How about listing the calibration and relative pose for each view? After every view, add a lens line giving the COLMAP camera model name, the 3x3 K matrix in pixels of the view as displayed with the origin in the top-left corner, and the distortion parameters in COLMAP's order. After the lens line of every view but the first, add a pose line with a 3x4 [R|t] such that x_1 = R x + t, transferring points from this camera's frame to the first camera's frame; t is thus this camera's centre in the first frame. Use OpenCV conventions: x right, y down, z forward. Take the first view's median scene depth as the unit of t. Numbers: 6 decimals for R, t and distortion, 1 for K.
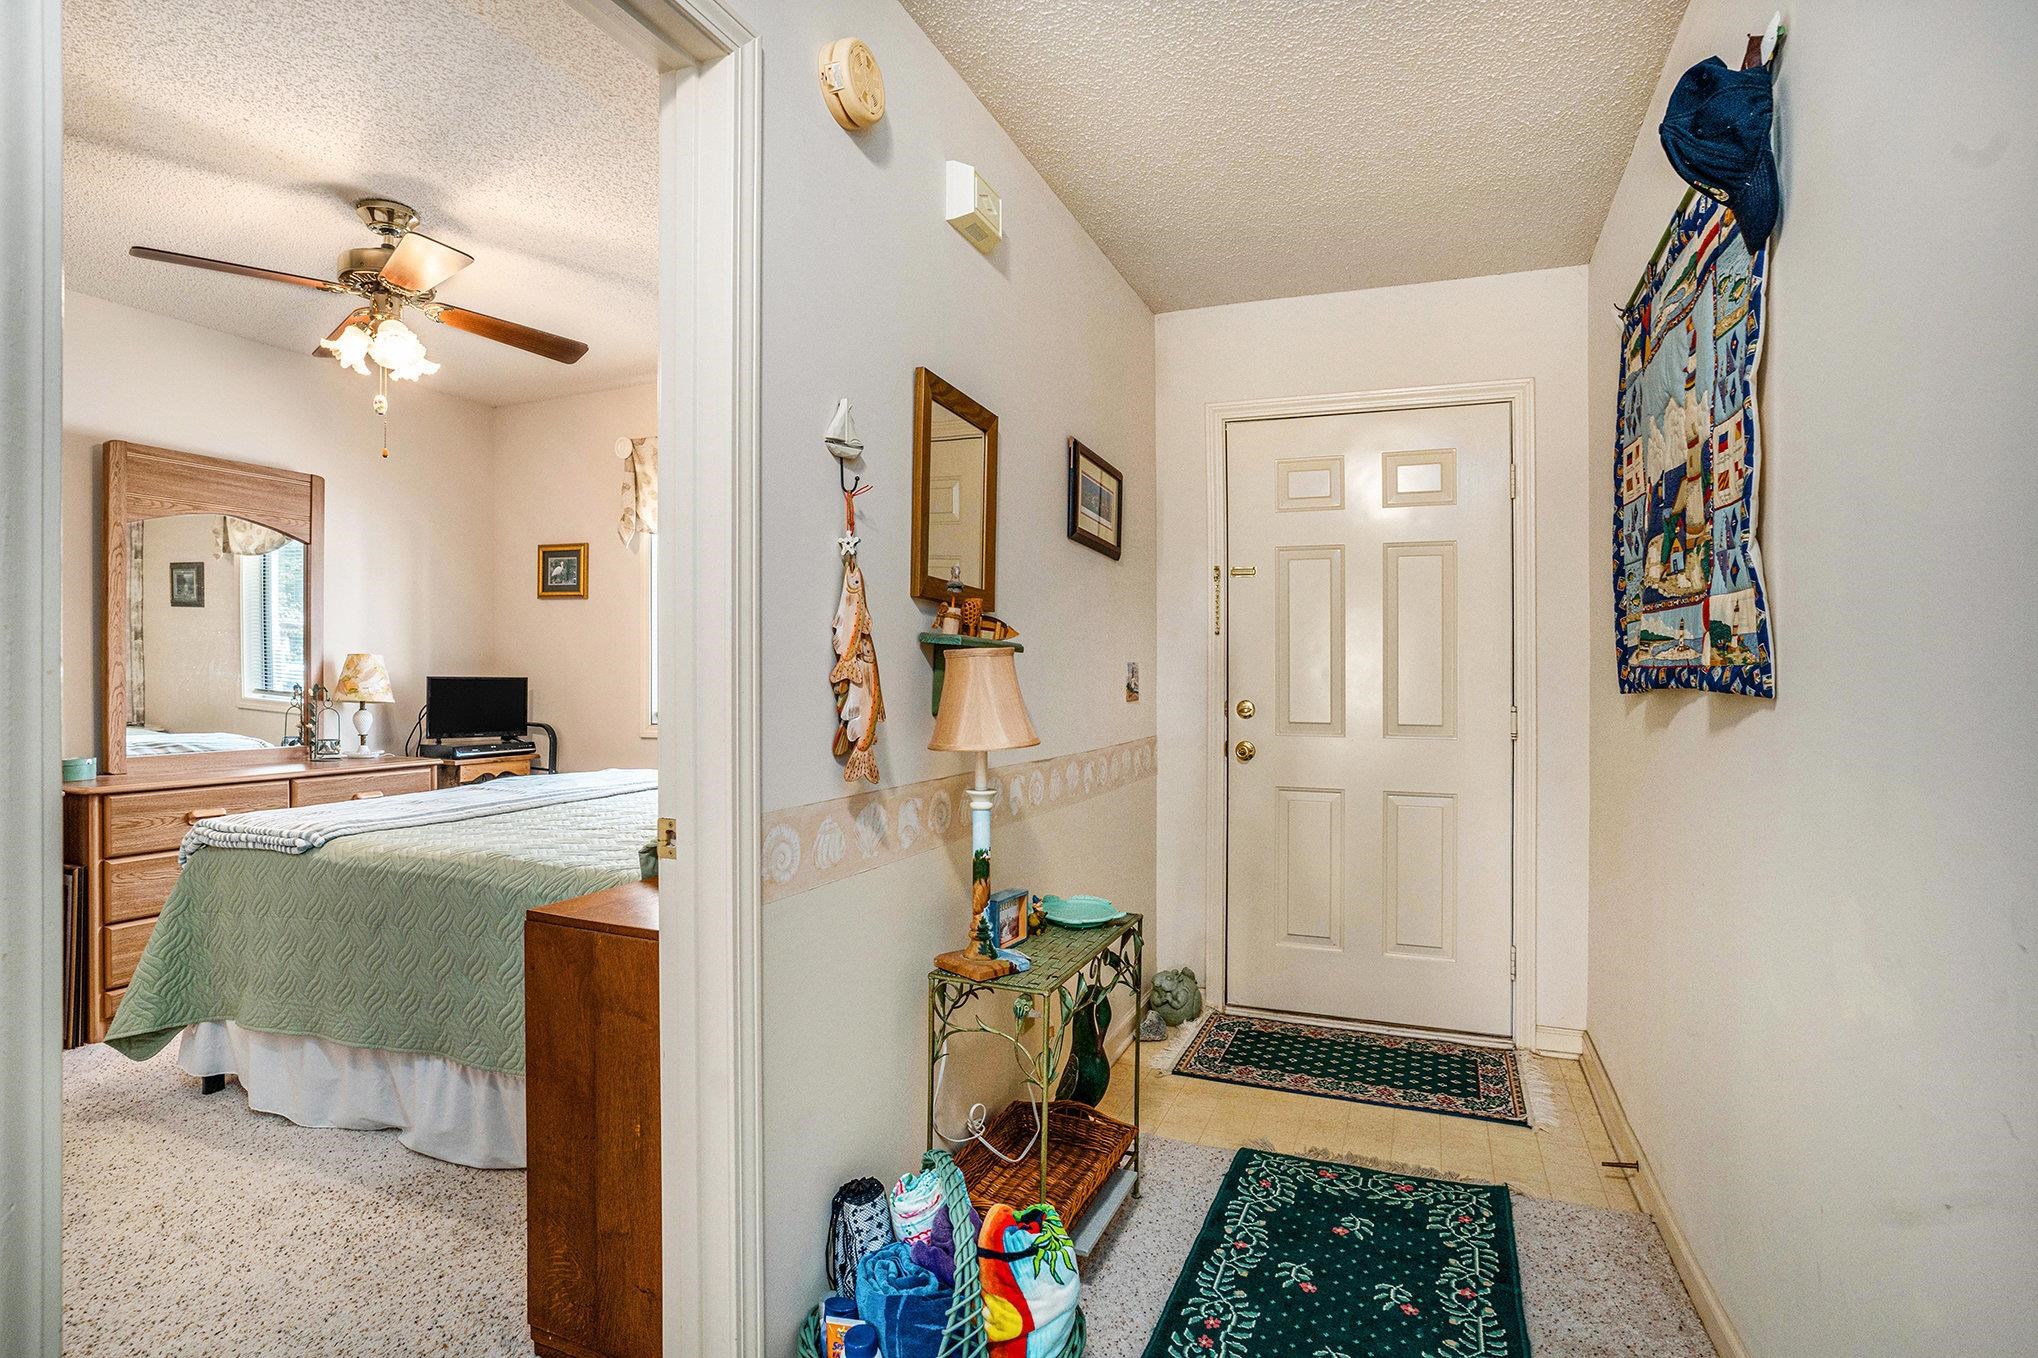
lens RADIAL K [[1048.4, 0, 973.0], [0, 1048.4, 670.6], [0, 0, 1]] dist [-0.073955, 0.044333]
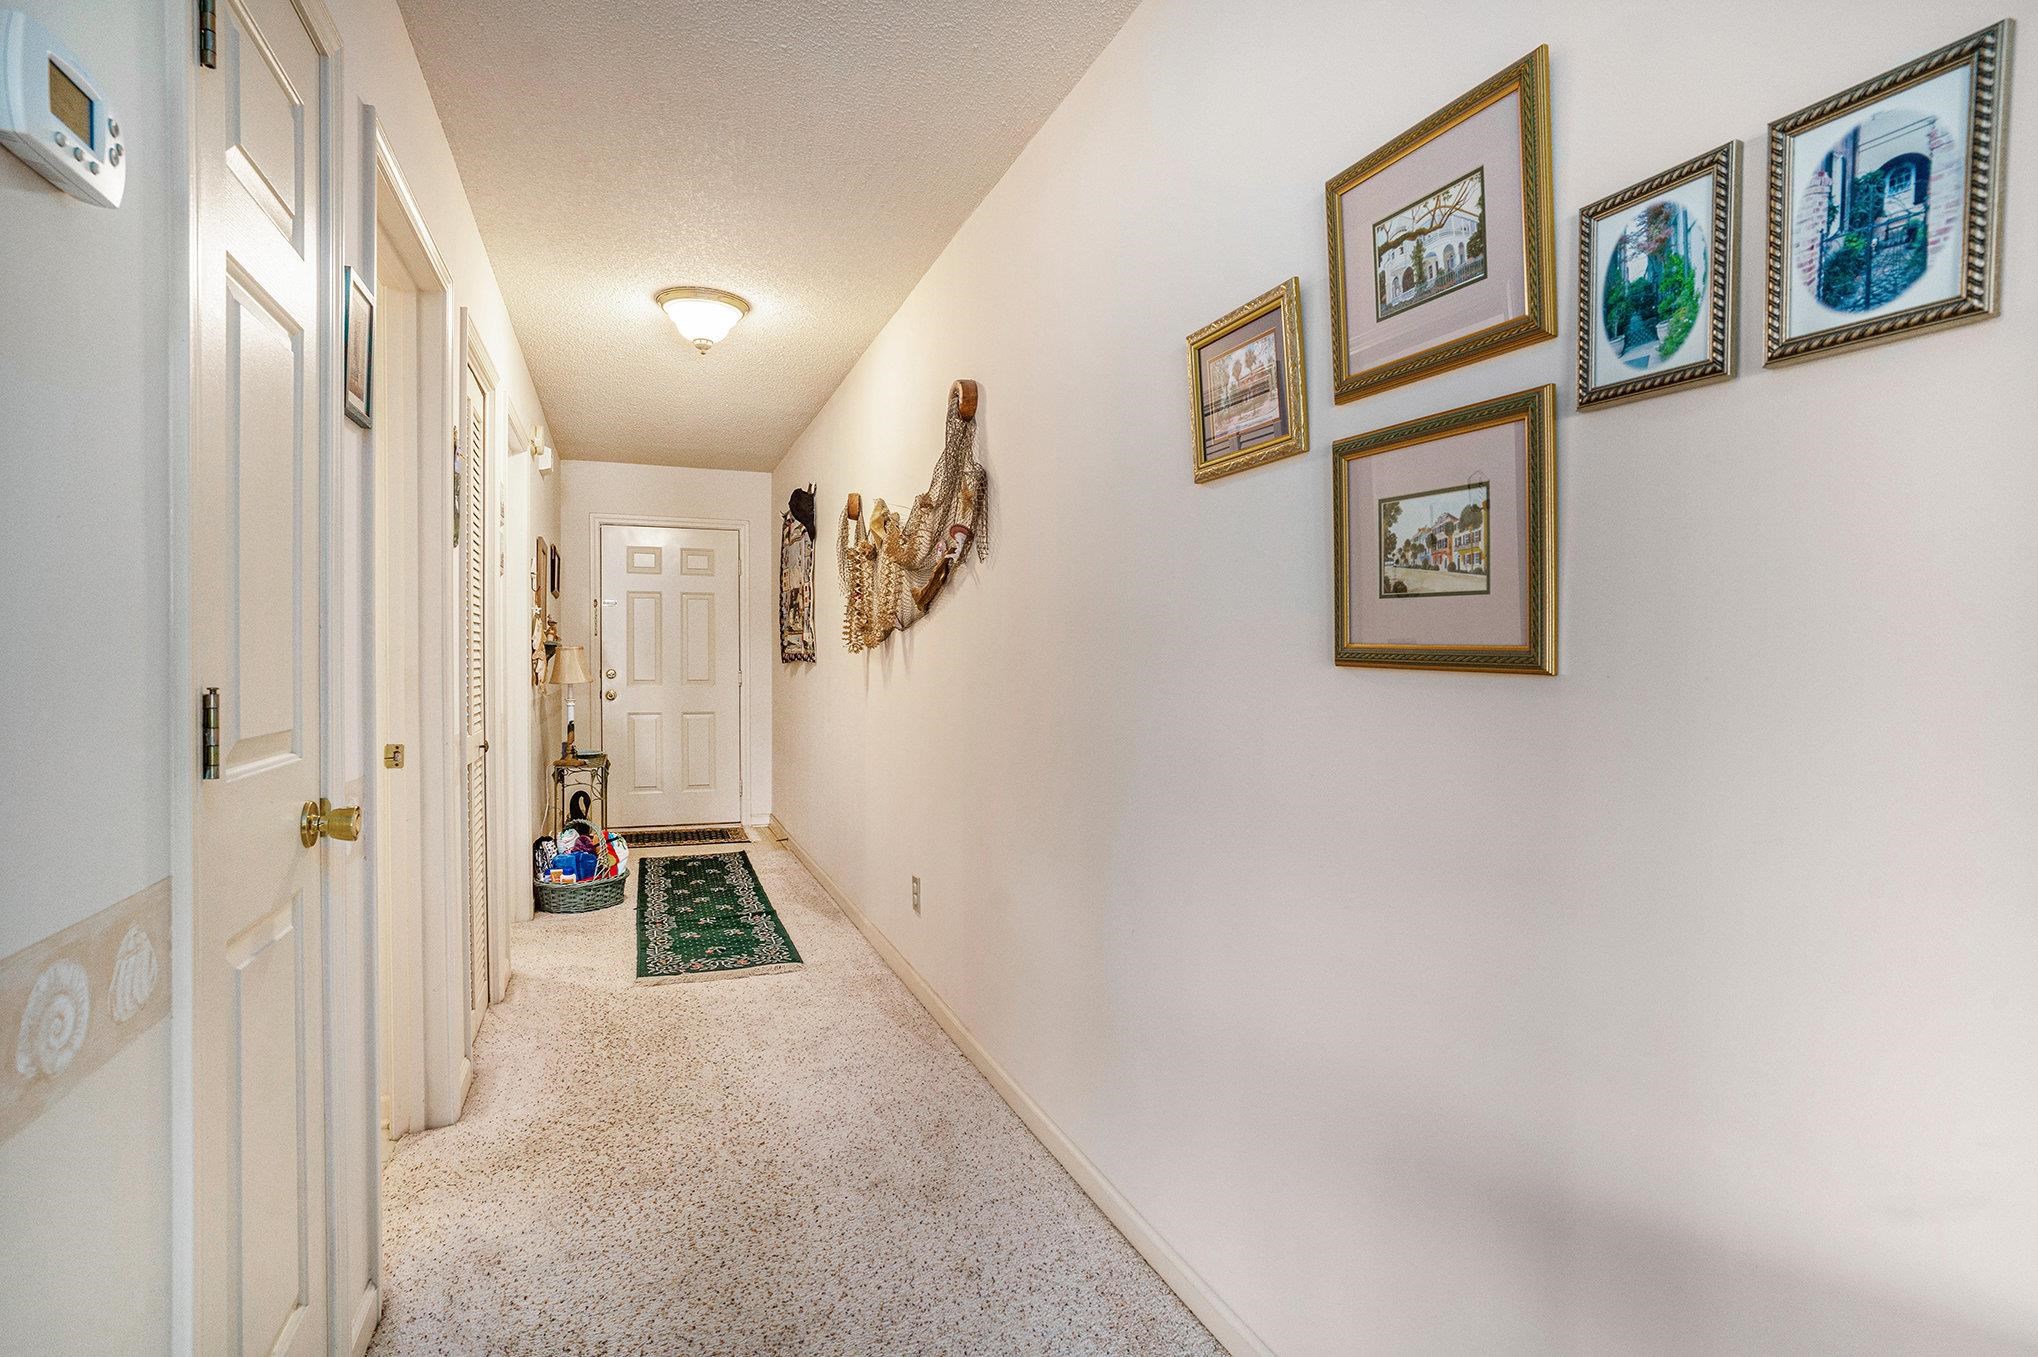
lens RADIAL K [[1003.8, 0, 1047.1], [0, 1003.8, 676.4], [0, 0, 1]] dist [-0.075789, 0.032083]
pose [[0.688951, -0.013021, 0.724691, -0.911561], [-0.003358, 0.999771, 0.021156, -0.001579], [-0.724800, -0.017009, 0.688749, -1.519527]]
